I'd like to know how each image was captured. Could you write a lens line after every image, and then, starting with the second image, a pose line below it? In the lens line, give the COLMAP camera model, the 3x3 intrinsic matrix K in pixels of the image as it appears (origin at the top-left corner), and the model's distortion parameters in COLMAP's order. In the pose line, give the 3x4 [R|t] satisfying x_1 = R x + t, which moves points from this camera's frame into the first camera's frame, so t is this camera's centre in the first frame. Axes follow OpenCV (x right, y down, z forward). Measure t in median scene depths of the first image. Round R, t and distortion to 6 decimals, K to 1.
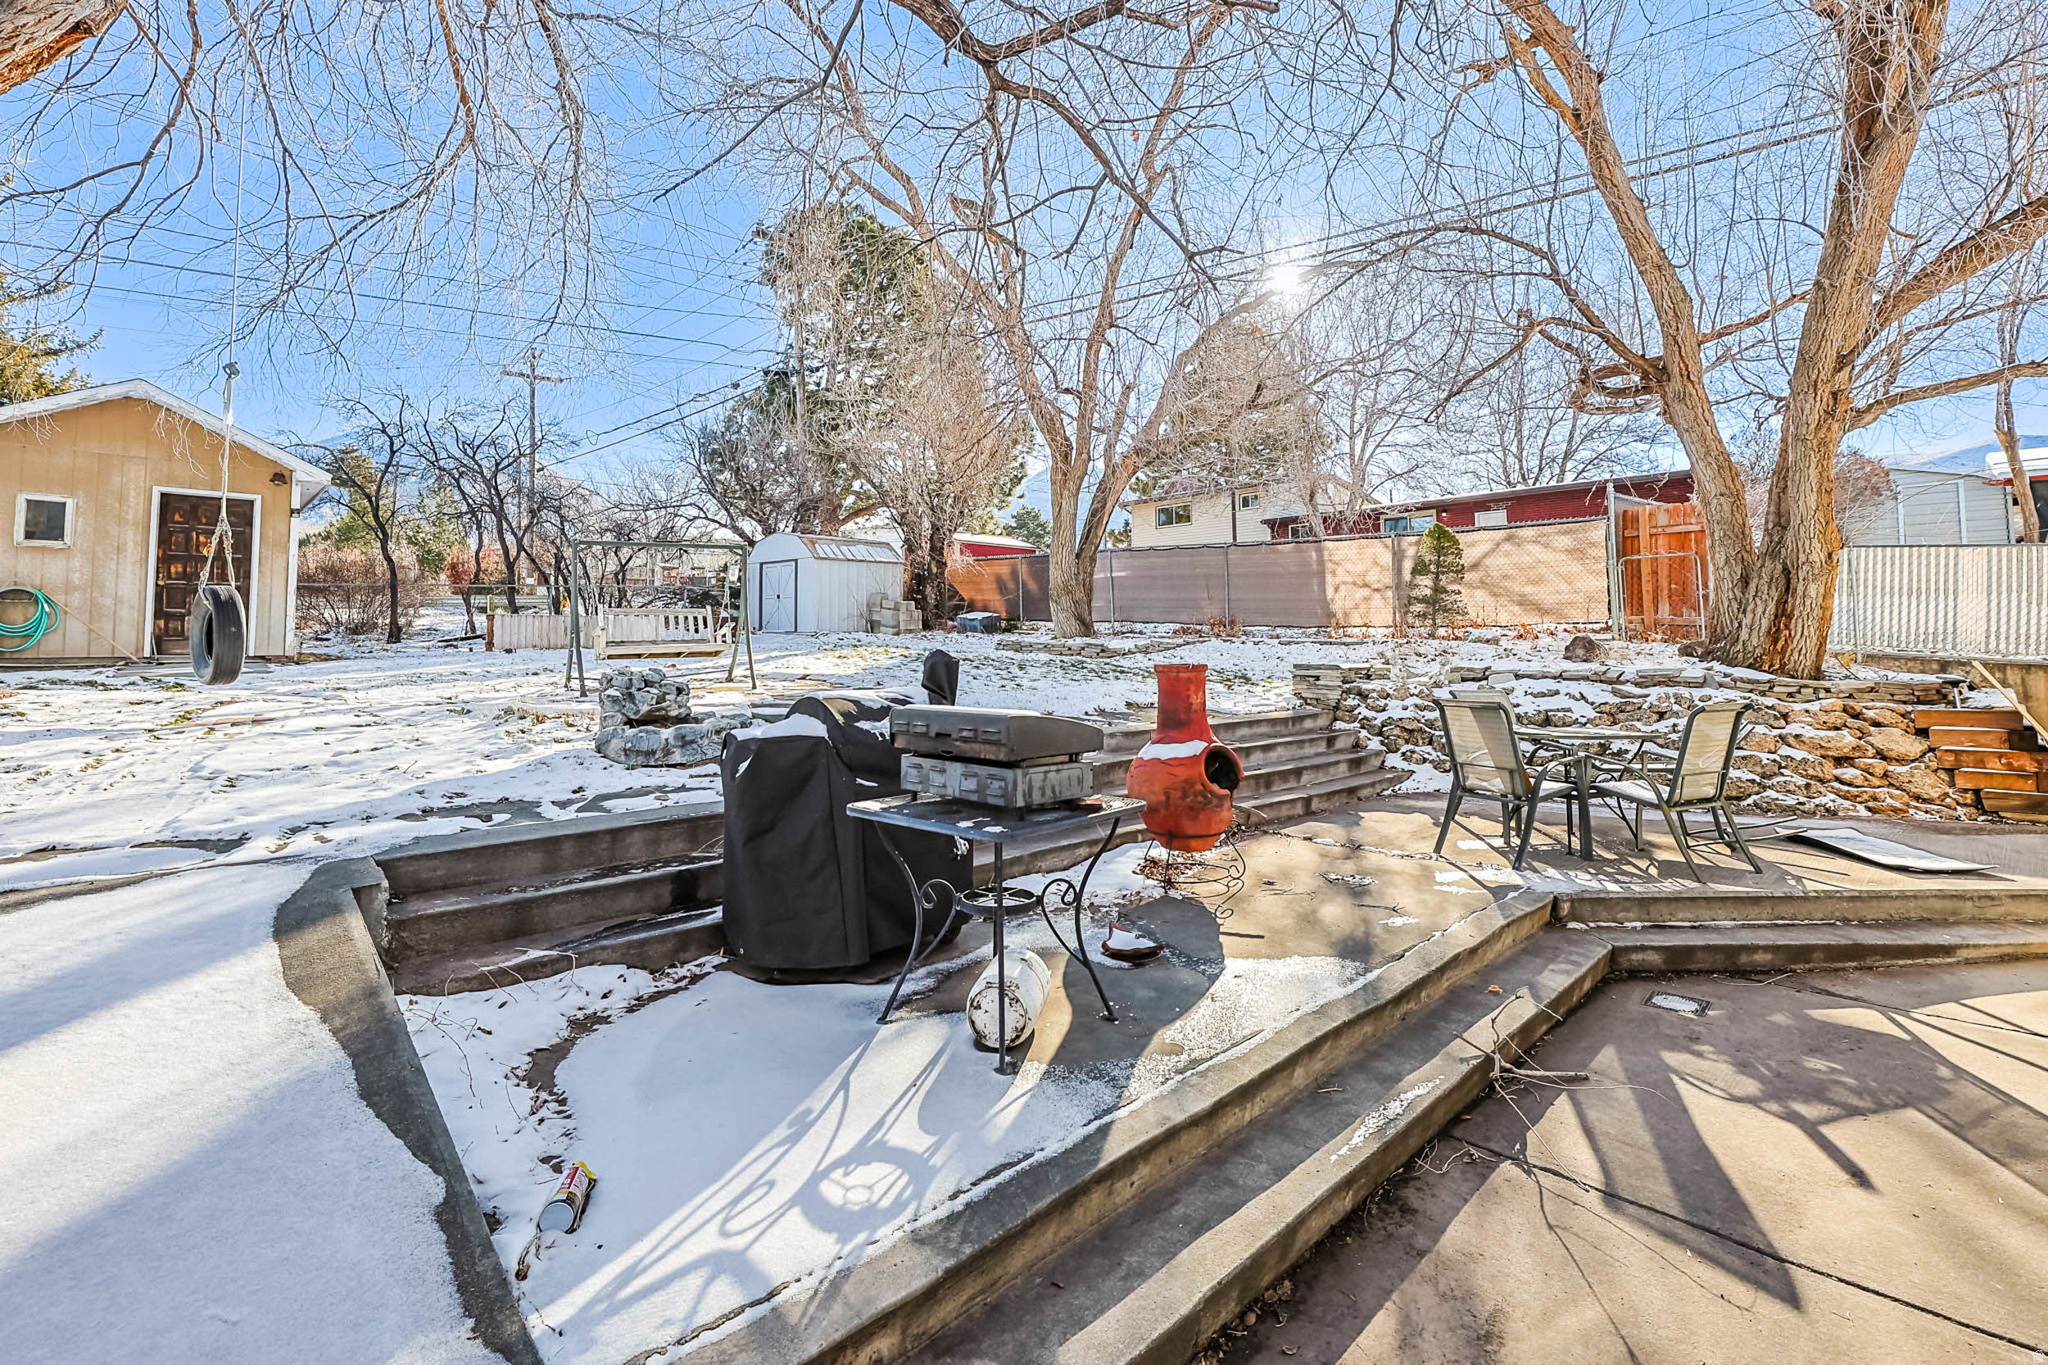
lens RADIAL K [[856.6, 0, 1020.3], [0, 856.6, 624.9], [0, 0, 1]] dist [0.000242, 0.000401]
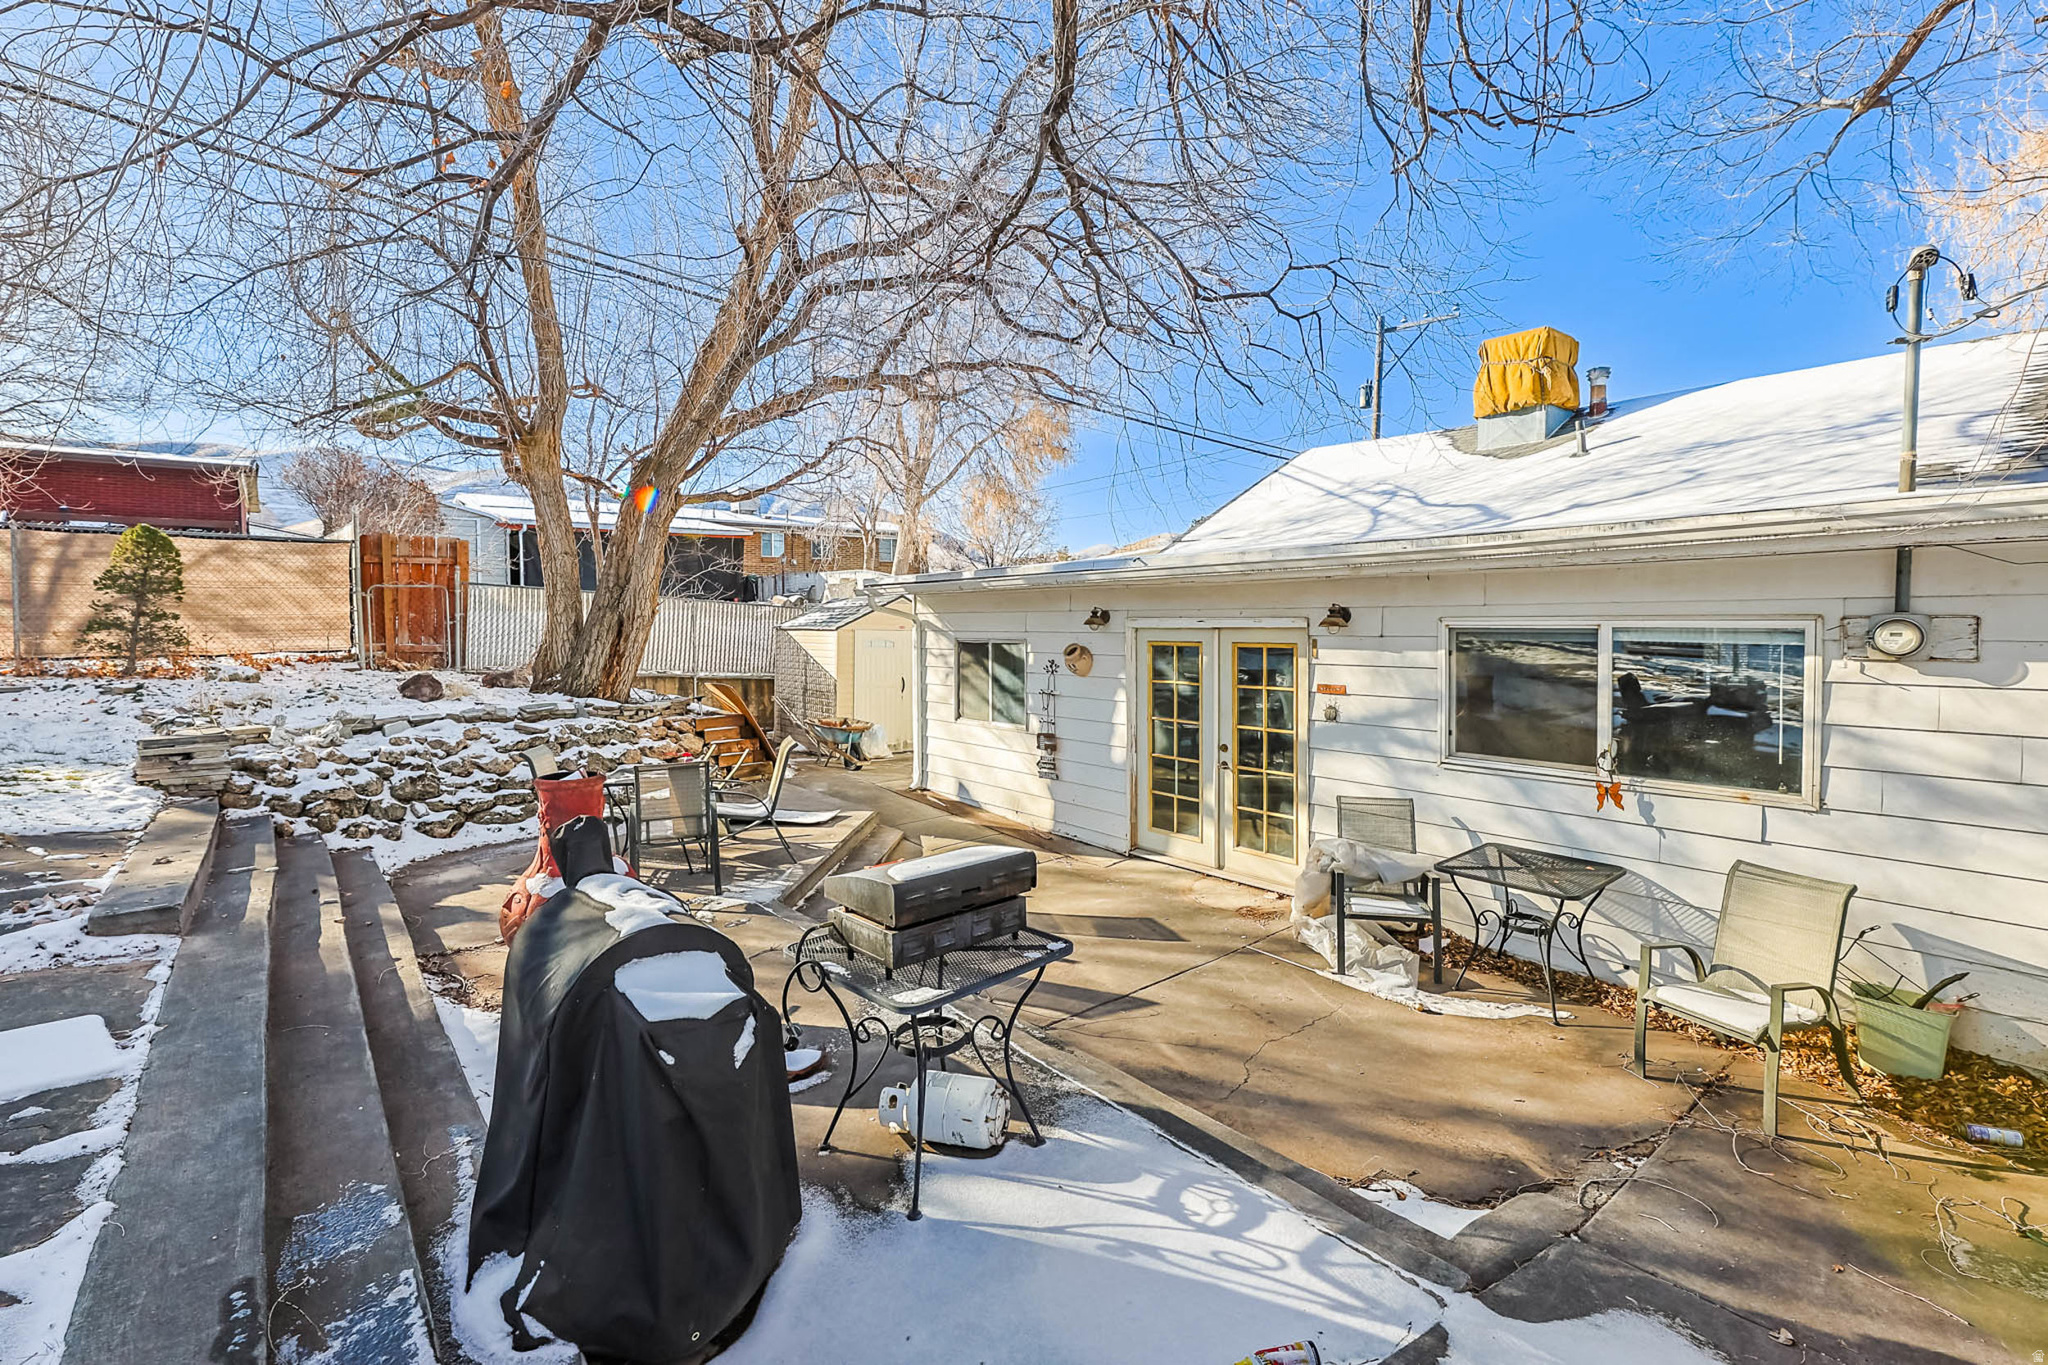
lens RADIAL K [[856.6, 0, 1020.3], [0, 856.6, 624.9], [0, 0, 1]] dist [0.000242, 0.000401]
pose [[0.115487, 0.003851, 0.993302, -0.333829], [-0.003887, 0.999987, -0.003425, -0.055719], [-0.993301, -0.003465, 0.115500, 0.242689]]
